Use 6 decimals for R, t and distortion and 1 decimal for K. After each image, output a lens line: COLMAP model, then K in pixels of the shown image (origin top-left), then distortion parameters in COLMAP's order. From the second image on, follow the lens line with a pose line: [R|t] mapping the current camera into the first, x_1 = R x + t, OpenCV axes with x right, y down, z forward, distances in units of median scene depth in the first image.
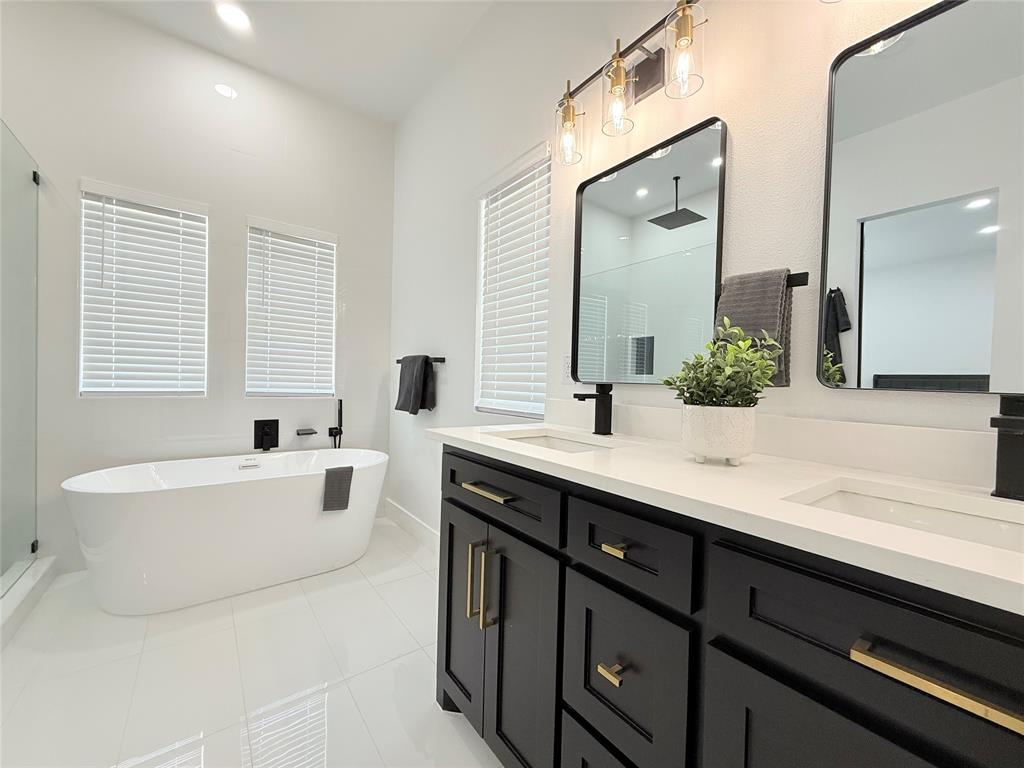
lens RADIAL K [[407.3, 0, 510.4], [0, 407.3, 385.3], [0, 0, 1]] dist [-0.000685, -0.000117]
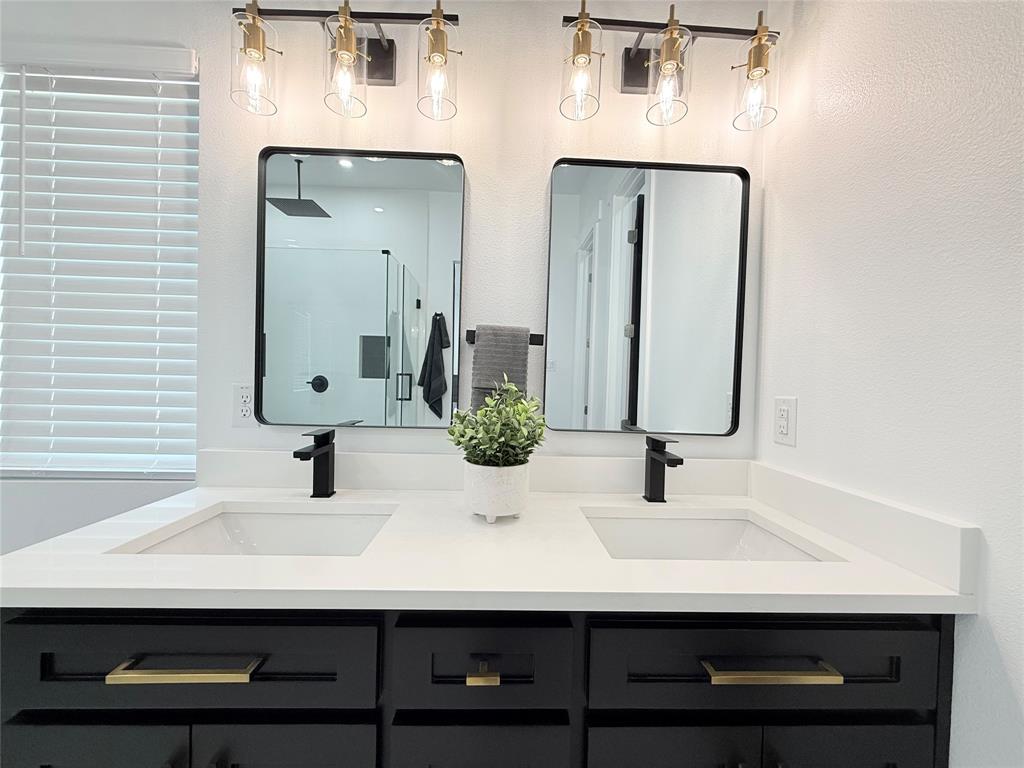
lens RADIAL K [[407.3, 0, 511.4], [0, 407.3, 388.3], [0, 0, 1]] dist [-0.000685, -0.000117]
pose [[0.577254, -0.023339, 0.816231, -0.181003], [0.000104, 0.999594, 0.028509, -0.098317], [-0.816565, -0.016372, 0.577022, 0.247134]]
